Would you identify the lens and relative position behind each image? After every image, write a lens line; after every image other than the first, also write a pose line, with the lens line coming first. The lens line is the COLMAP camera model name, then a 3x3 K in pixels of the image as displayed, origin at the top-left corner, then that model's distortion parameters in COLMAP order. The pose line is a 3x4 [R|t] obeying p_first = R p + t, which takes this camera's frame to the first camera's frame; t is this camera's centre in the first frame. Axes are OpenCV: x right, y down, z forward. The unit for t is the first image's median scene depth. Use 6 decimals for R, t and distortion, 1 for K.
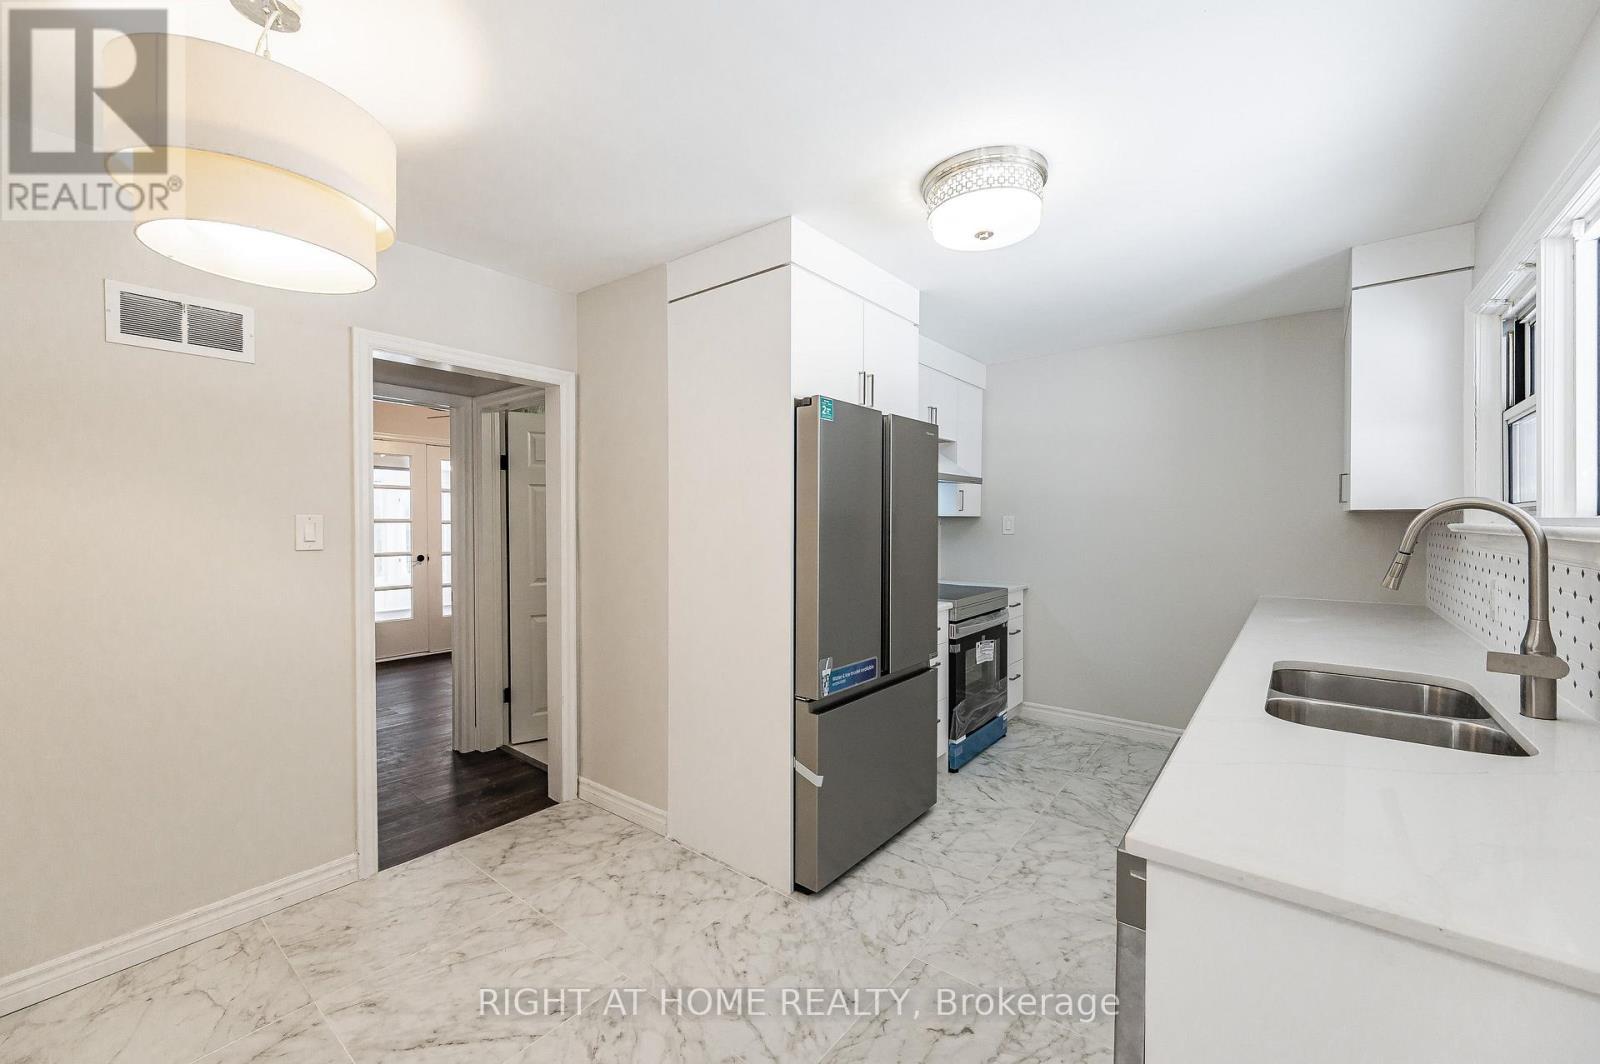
lens RADIAL K [[629.2, 0, 807.4], [0, 629.2, 527.2], [0, 0, 1]] dist [-0.004035, 0.001463]
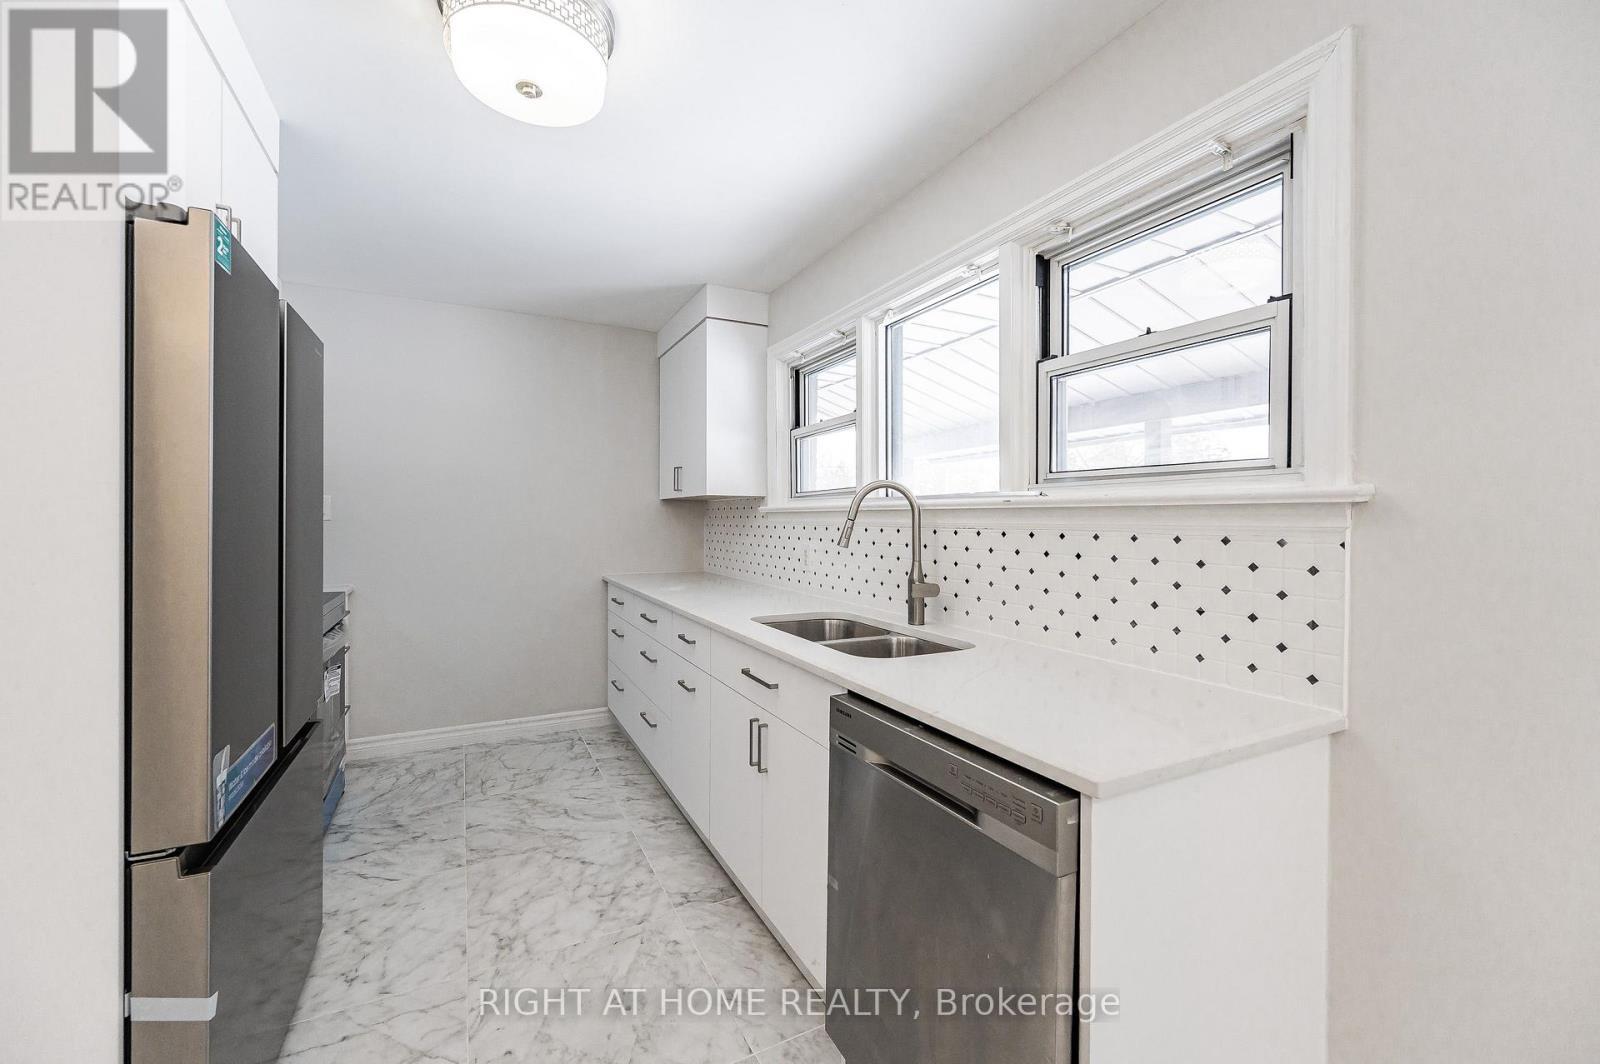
lens RADIAL K [[629.2, 0, 770.6], [0, 629.2, 523.8], [0, 0, 1]] dist [-0.004035, 0.001463]
pose [[0.432451, -0.003037, 0.901653, -0.157793], [0.004893, 0.999988, 0.001022, 0.022233], [-0.901644, 0.003970, 0.432460, 0.274529]]
